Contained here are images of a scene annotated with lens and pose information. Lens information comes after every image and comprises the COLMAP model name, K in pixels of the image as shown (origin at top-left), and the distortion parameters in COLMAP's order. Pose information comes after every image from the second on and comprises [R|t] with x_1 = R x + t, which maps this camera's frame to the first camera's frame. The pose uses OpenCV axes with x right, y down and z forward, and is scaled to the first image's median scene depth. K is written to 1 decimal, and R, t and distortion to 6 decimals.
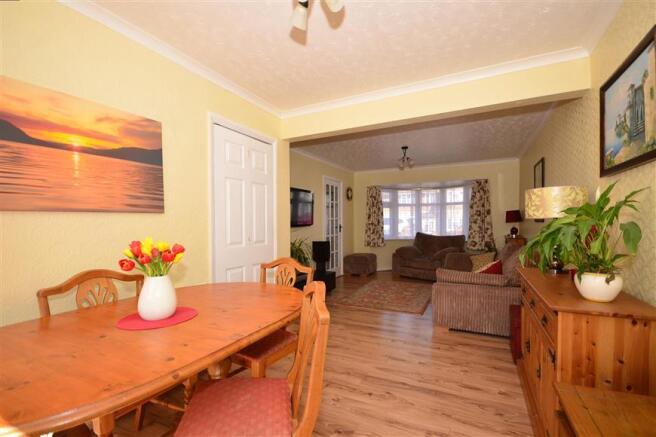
lens RADIAL K [[300.1, 0, 330.7], [0, 300.1, 224.1], [0, 0, 1]] dist [0.000335, -0.000037]
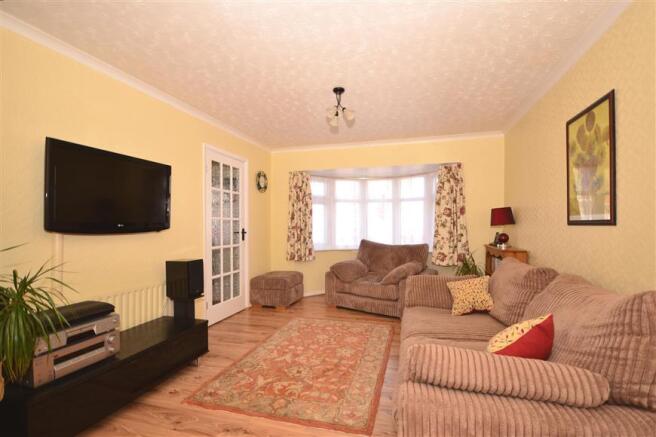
lens RADIAL K [[300.1, 0, 326.8], [0, 300.1, 220.5], [0, 0, 1]] dist [0.000335, -0.000037]
pose [[0.987453, 0.005186, 0.157831, 0.105668], [-0.001611, 0.999739, -0.022772, -0.001124], [-0.157908, 0.022232, 0.987204, 0.352493]]
